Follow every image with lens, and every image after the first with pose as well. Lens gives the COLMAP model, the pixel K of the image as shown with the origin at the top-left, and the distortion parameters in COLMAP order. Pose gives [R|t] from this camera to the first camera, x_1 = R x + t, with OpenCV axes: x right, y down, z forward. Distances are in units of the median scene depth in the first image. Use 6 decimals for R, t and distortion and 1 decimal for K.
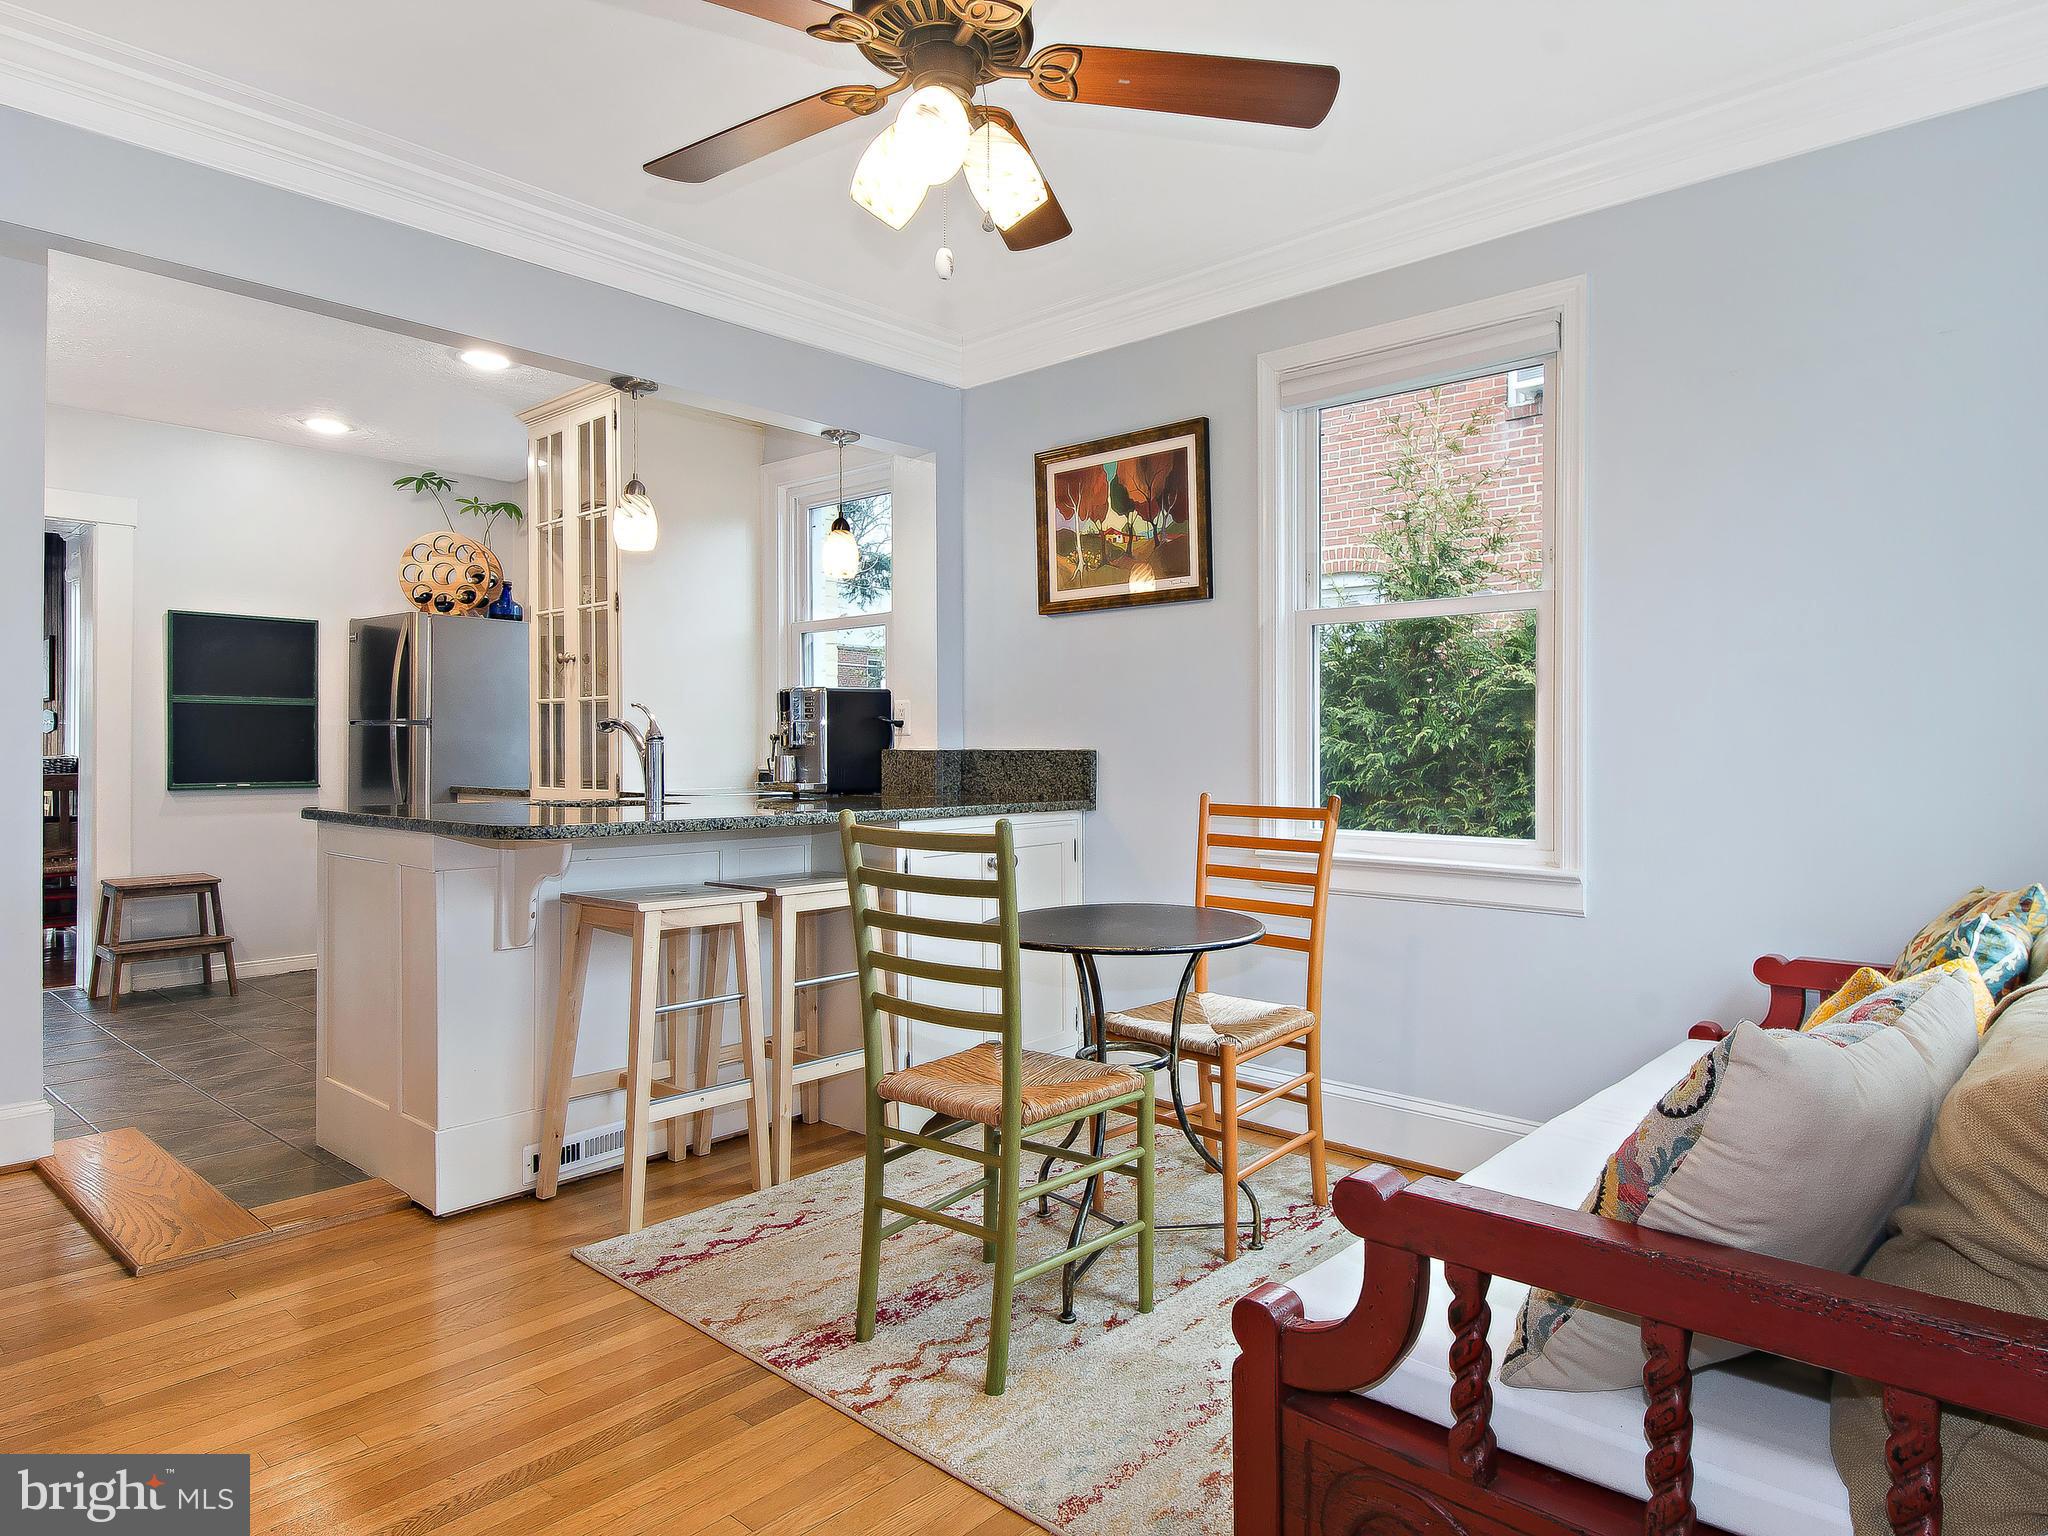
lens RADIAL K [[1200.7, 0, 1124.3], [0, 1200.7, 769.4], [0, 0, 1]] dist [-0.000649, -0.001933]
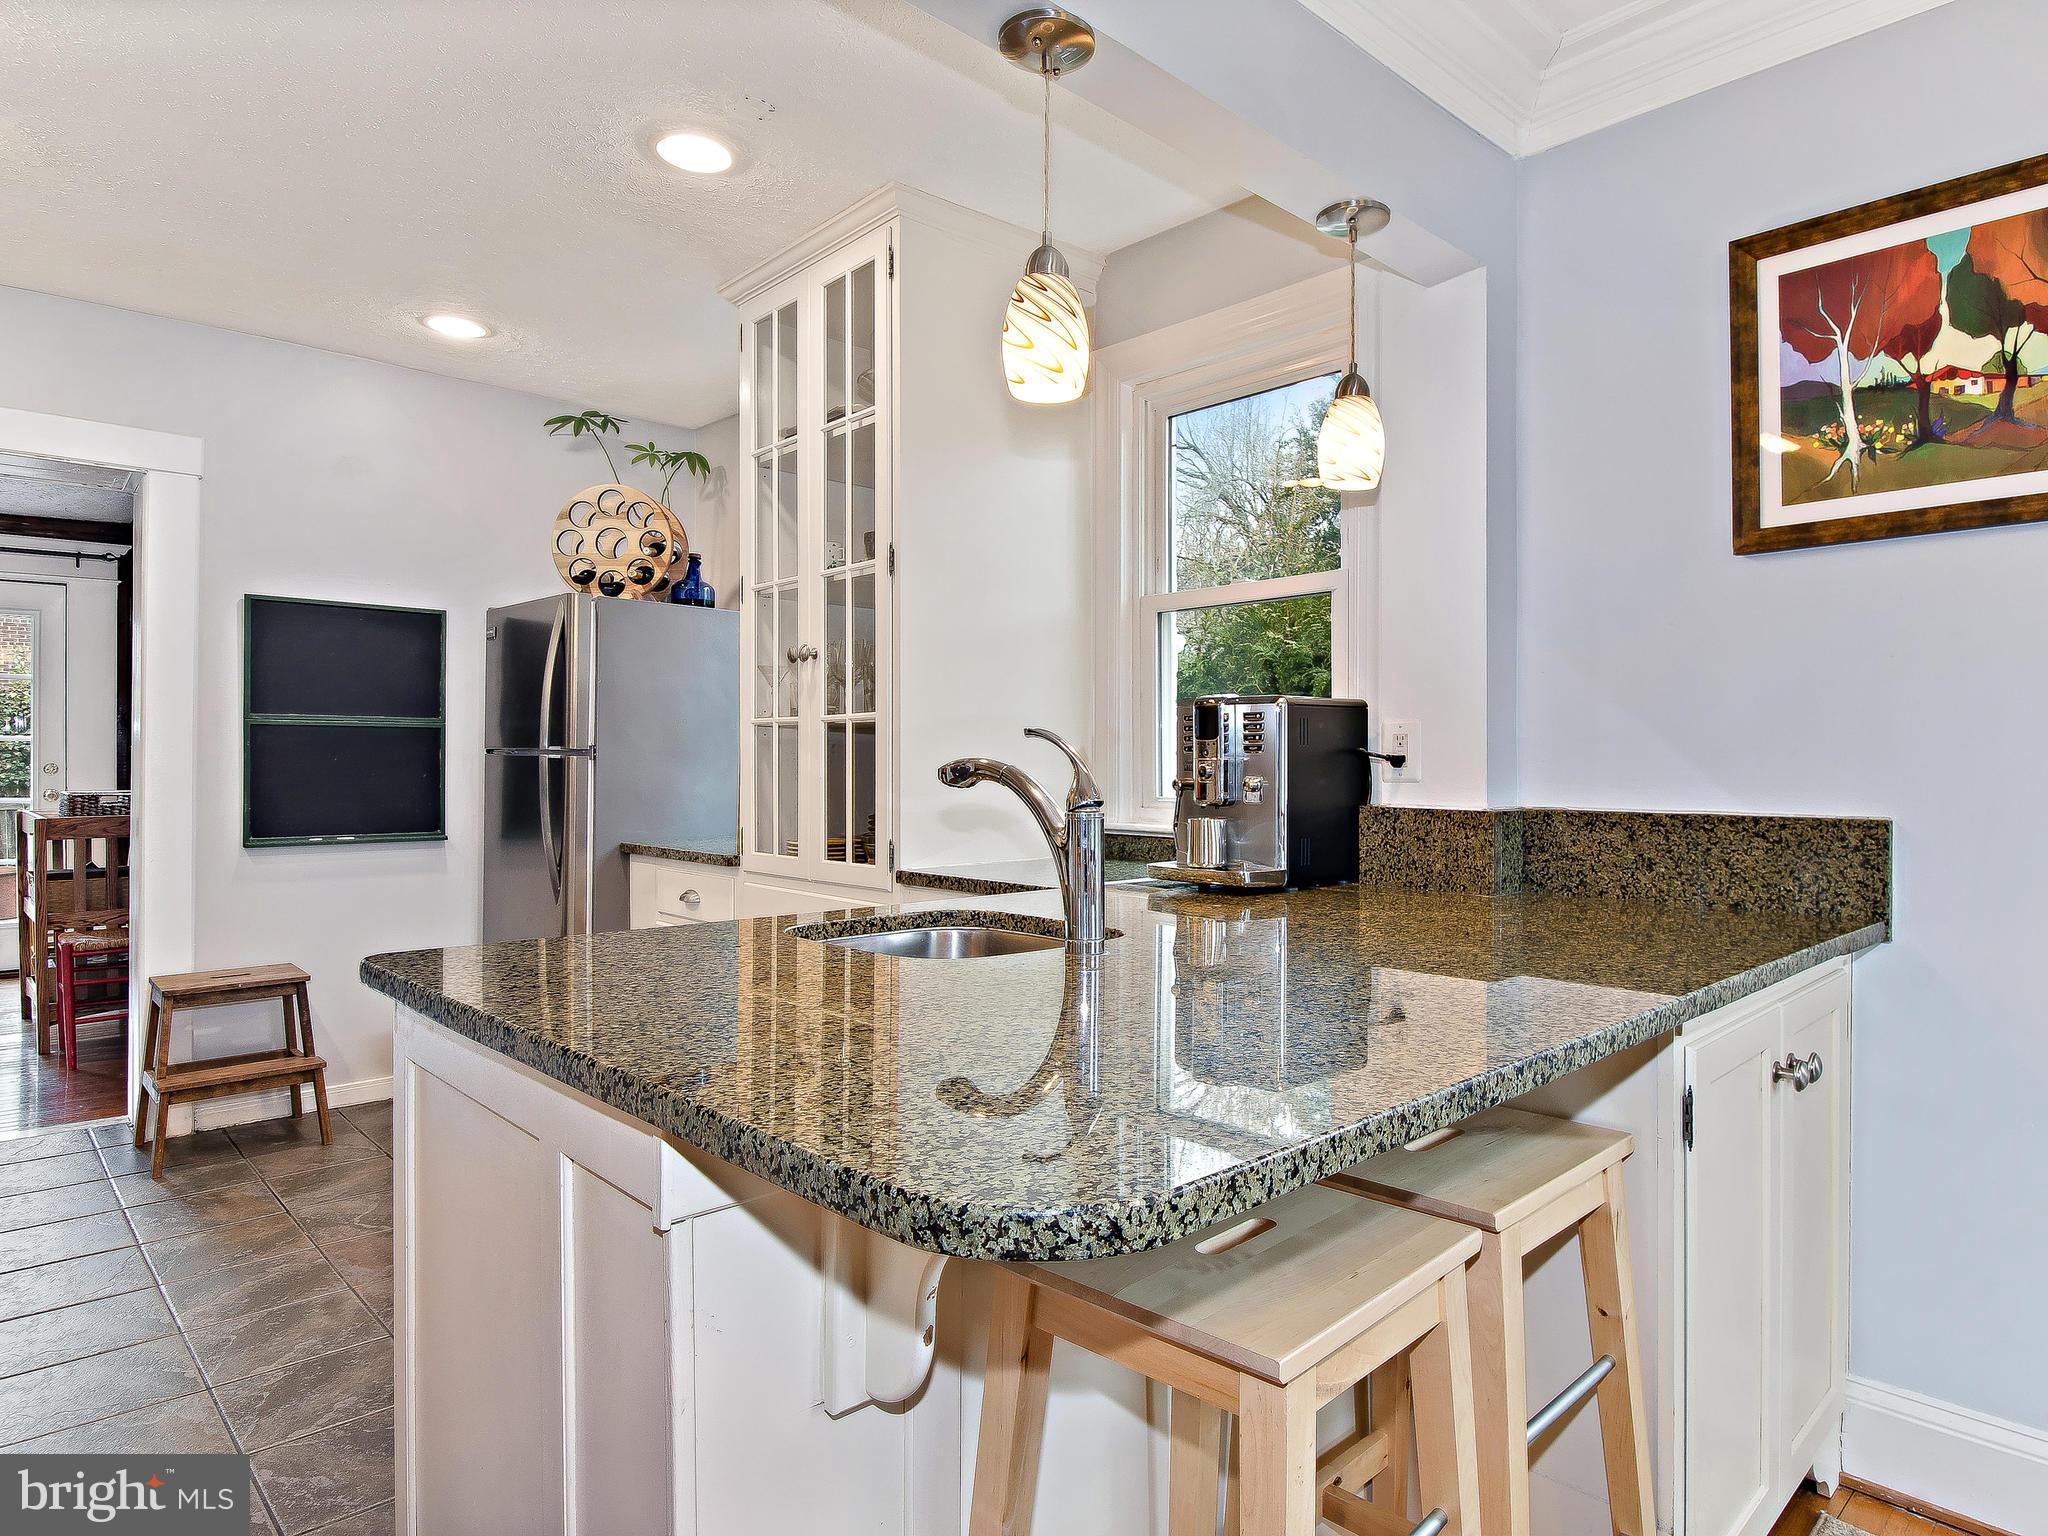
lens RADIAL K [[1163.1, 0, 1105.4], [0, 1163.1, 771.2], [0, 0, 1]] dist [0.012085, -0.024916]
pose [[0.995472, 0.000456, -0.095053, -0.230264], [-0.001123, 0.999975, -0.006965, -0.024571], [0.095048, 0.007040, 0.995448, 0.374066]]
